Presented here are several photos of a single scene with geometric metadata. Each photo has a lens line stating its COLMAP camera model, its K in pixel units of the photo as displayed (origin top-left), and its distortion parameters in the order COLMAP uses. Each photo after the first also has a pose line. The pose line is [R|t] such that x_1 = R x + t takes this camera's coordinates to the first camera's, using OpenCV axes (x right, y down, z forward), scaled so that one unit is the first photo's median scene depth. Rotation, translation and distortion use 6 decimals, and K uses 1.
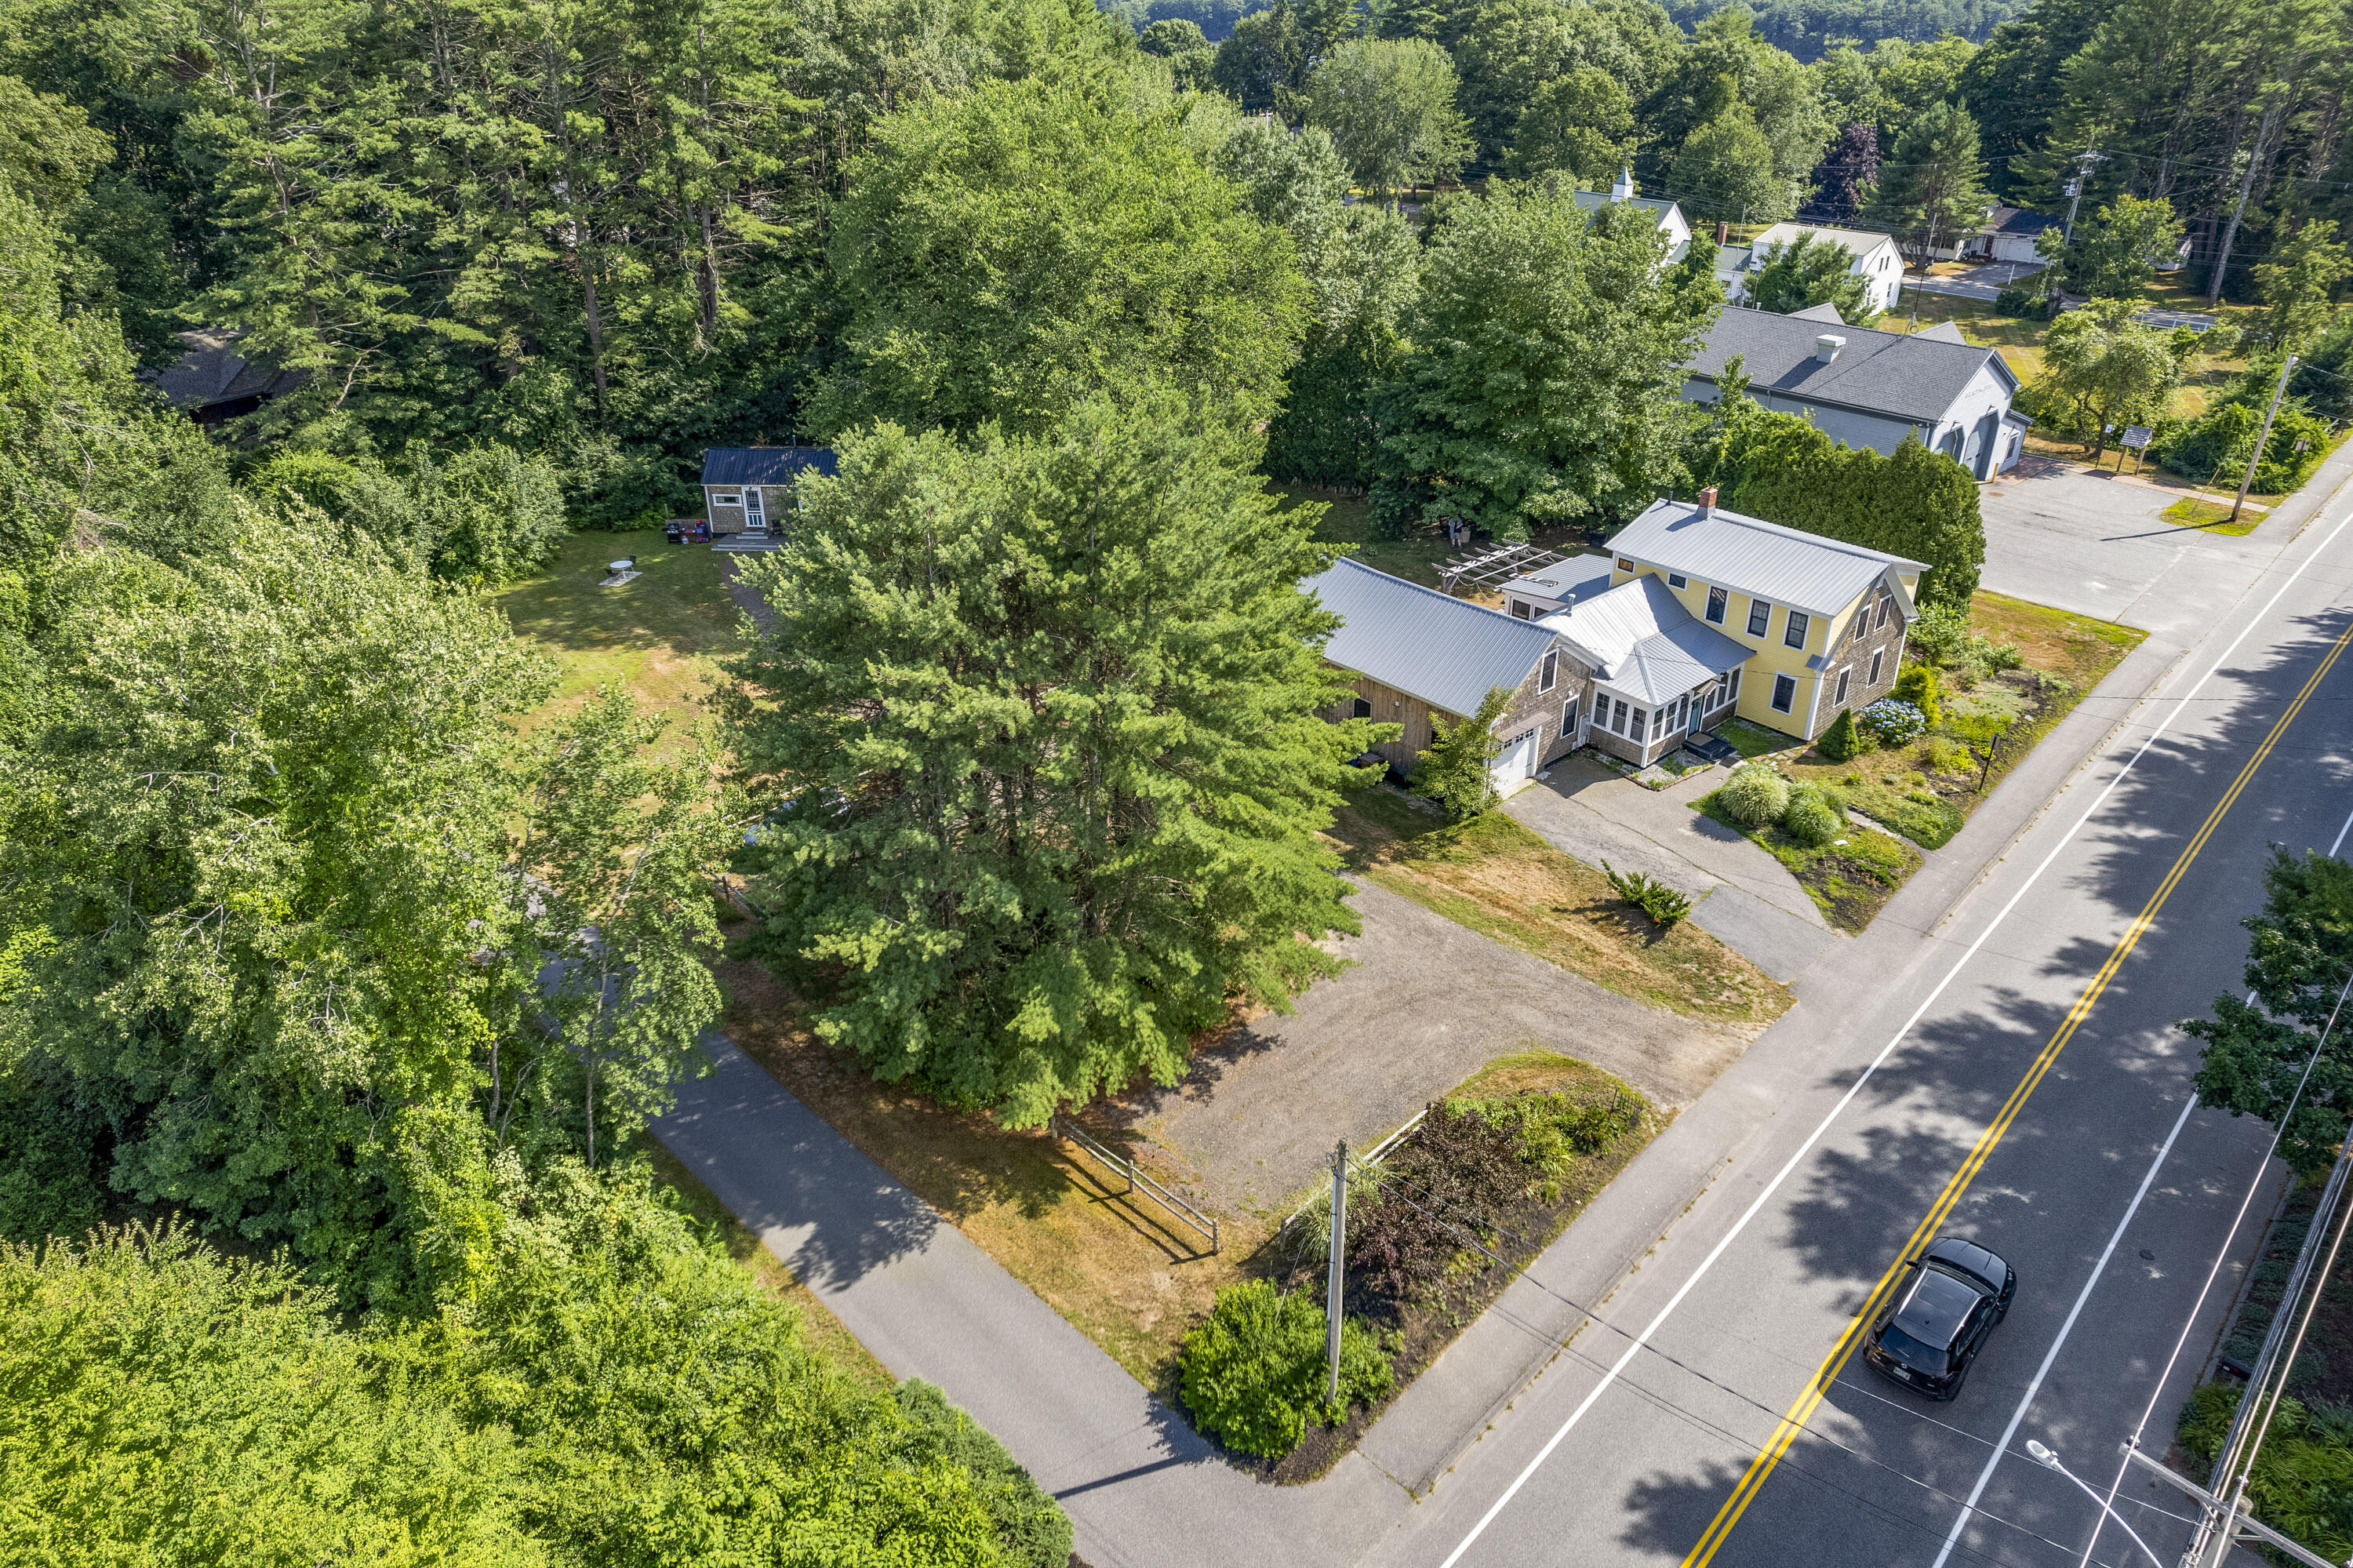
lens RADIAL K [[1528.2, 0, 1176.5], [0, 1528.2, 784.0], [0, 0, 1]] dist [-0.102665, 0.087054]
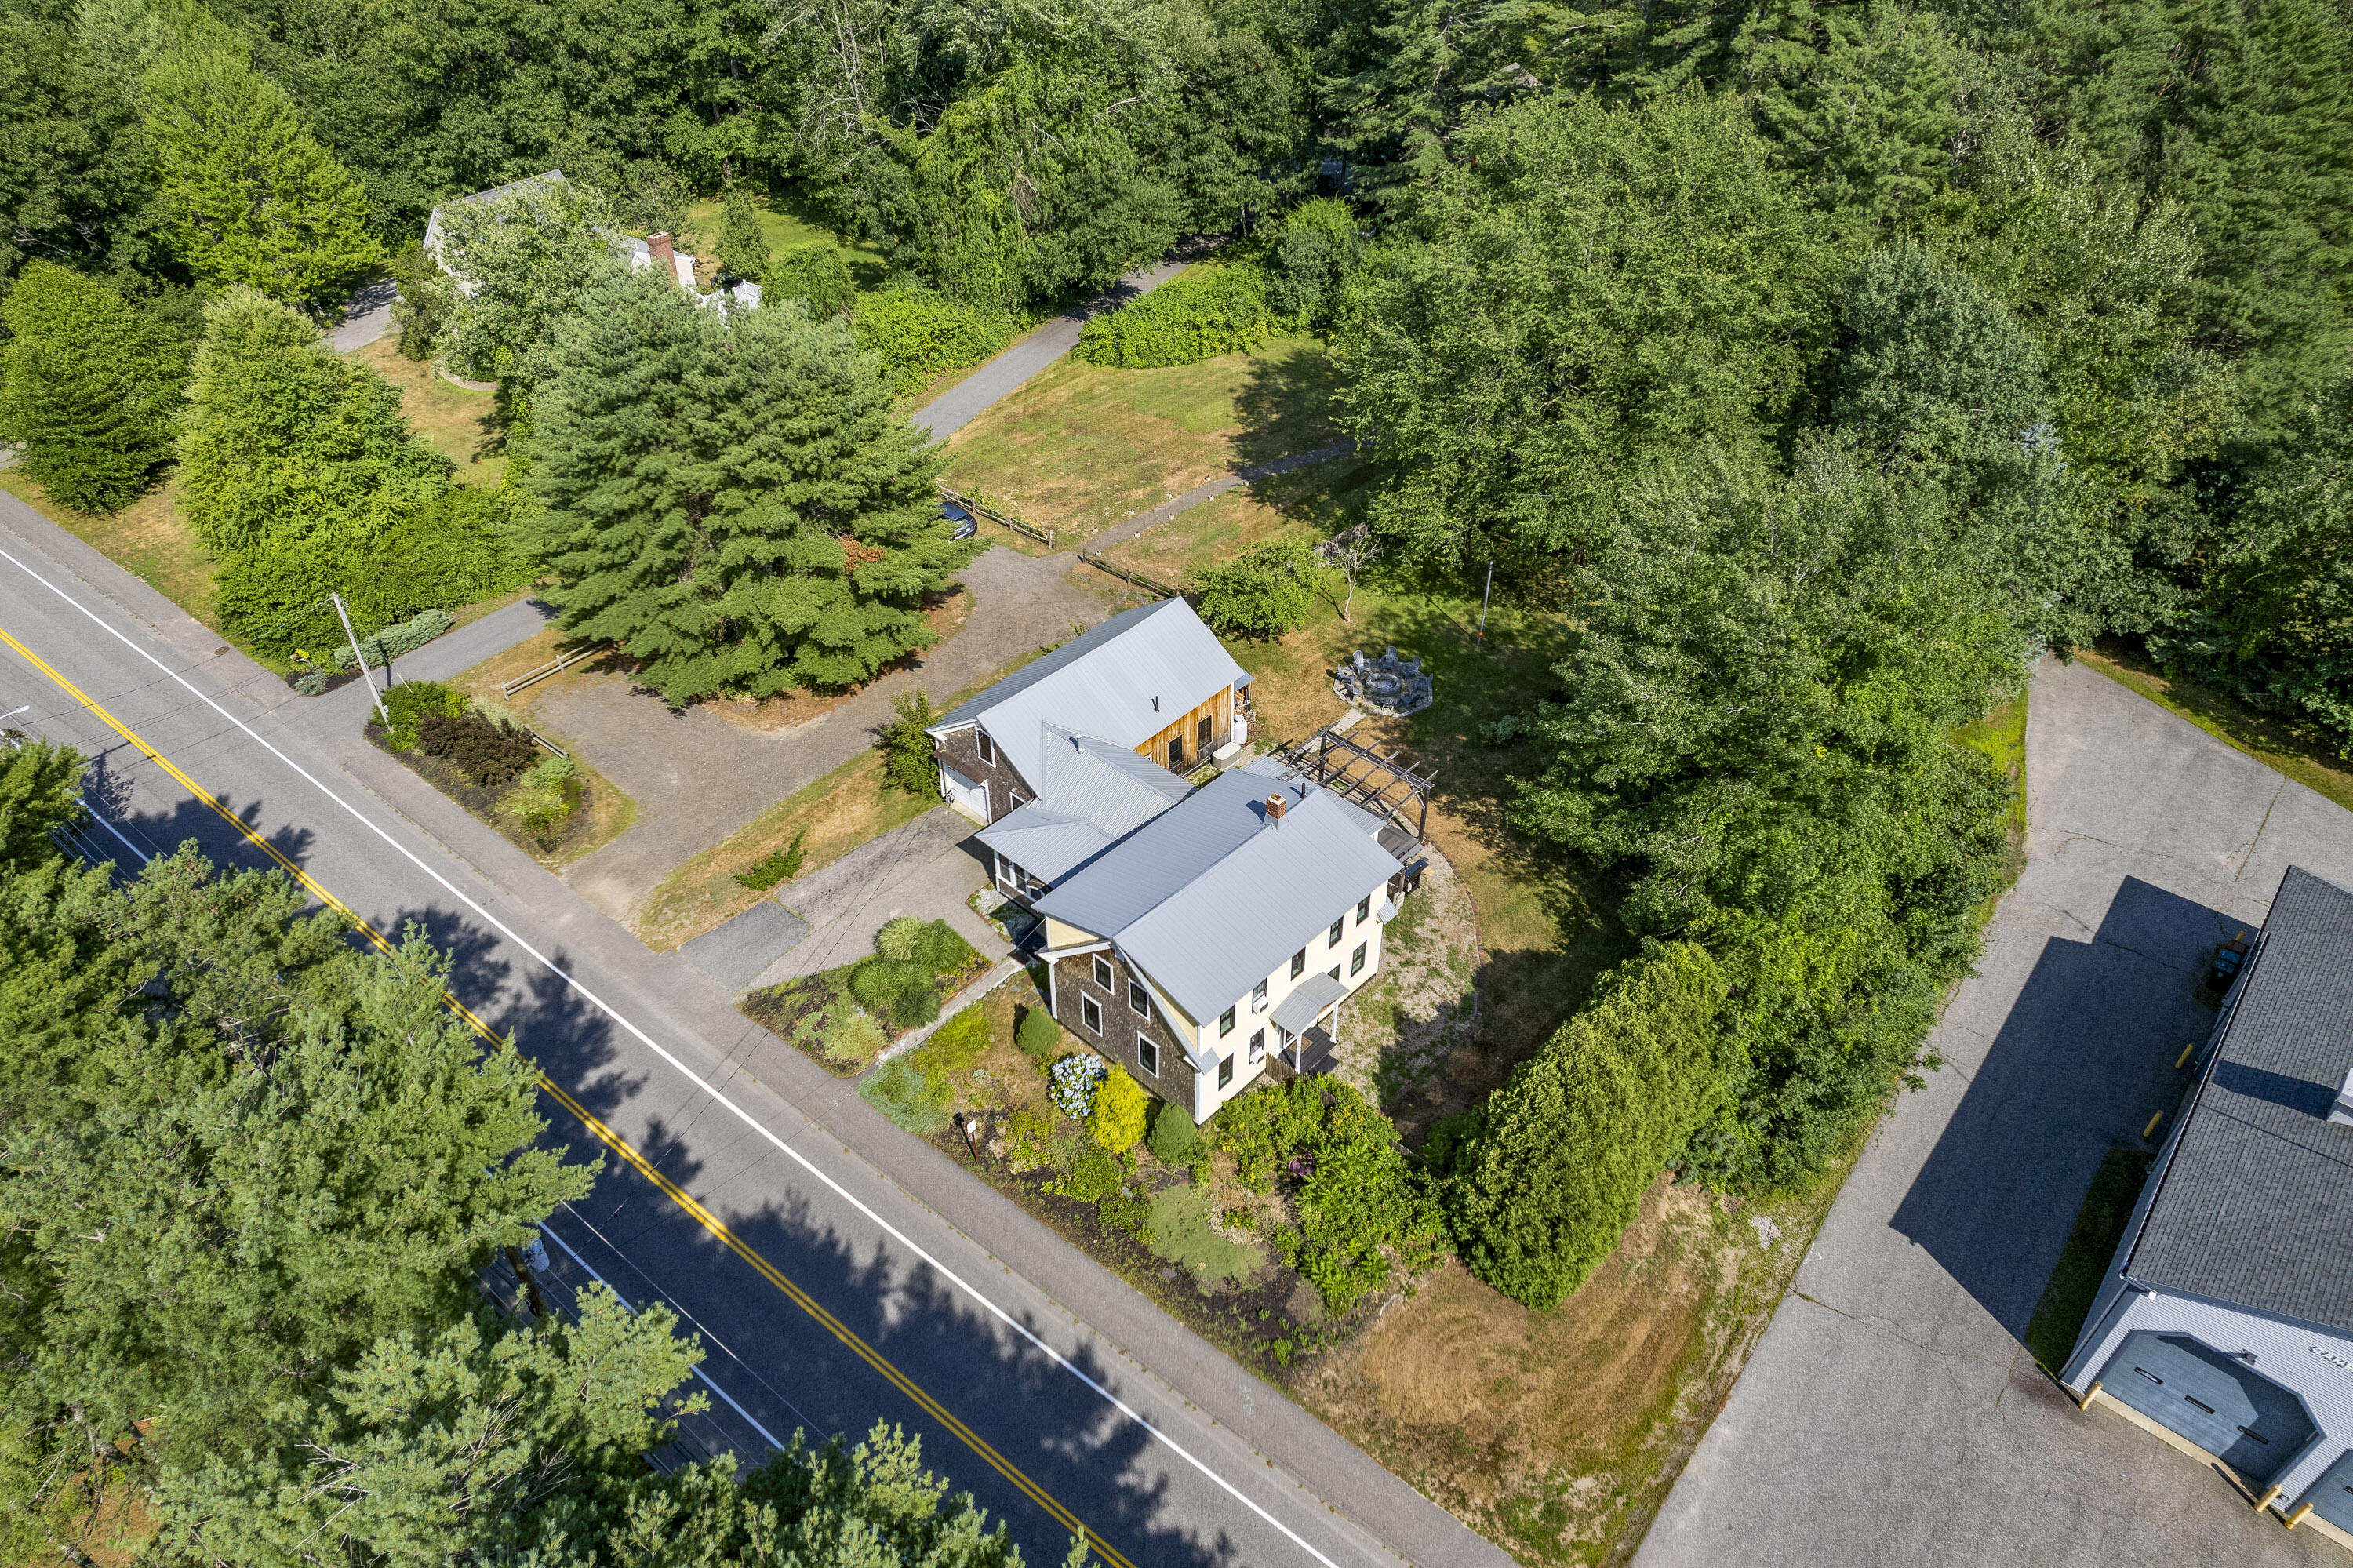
lens RADIAL K [[1528.2, 0, 1176.5], [0, 1528.2, 784.0], [0, 0, 1]] dist [-0.102665, 0.087054]
pose [[0.103958, 0.636790, -0.763997, 1.237345], [-0.472465, 0.707571, 0.525471, -0.774448], [0.875197, 0.306335, 0.374419, 0.788532]]
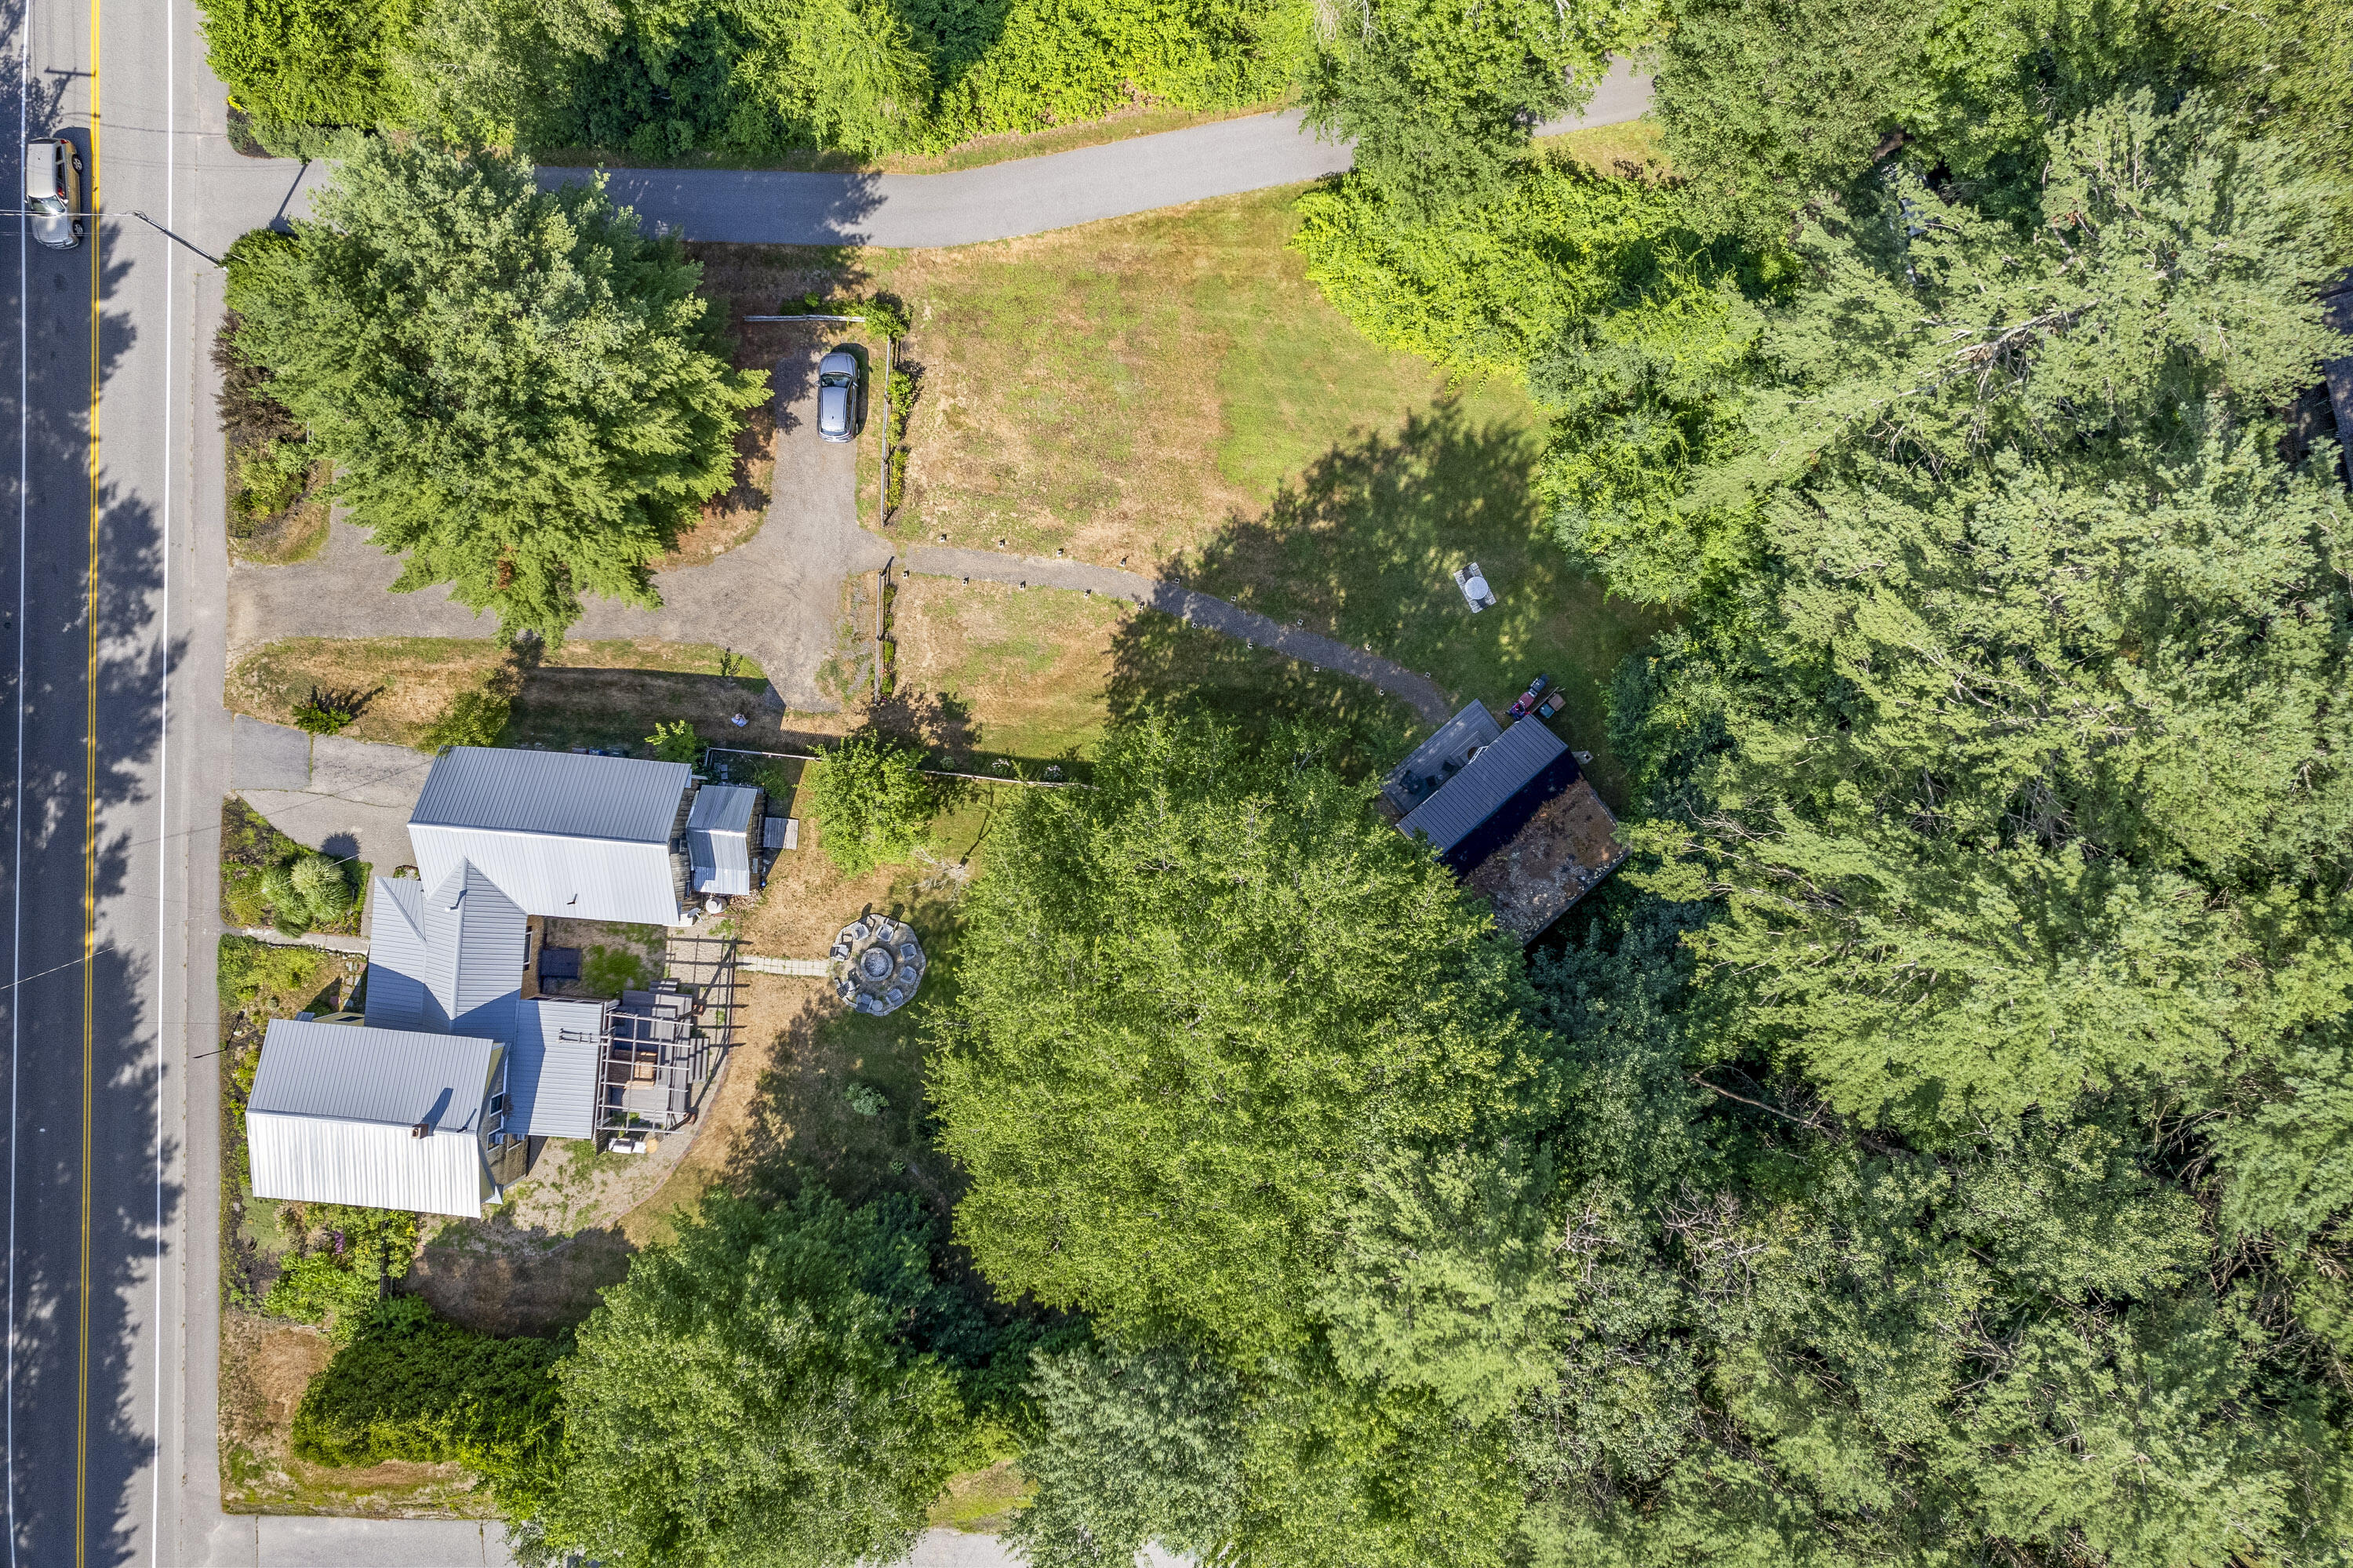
lens RADIAL K [[1544.6, 0, 1176.5], [0, 1544.6, 784.0], [0, 0, 1]] dist [-0.003388, -0.000529]
pose [[-0.717481, 0.695812, 0.032670, -0.300289], [-0.292354, -0.343366, 0.892541, -1.541831], [0.632258, 0.630830, 0.449782, 0.874092]]
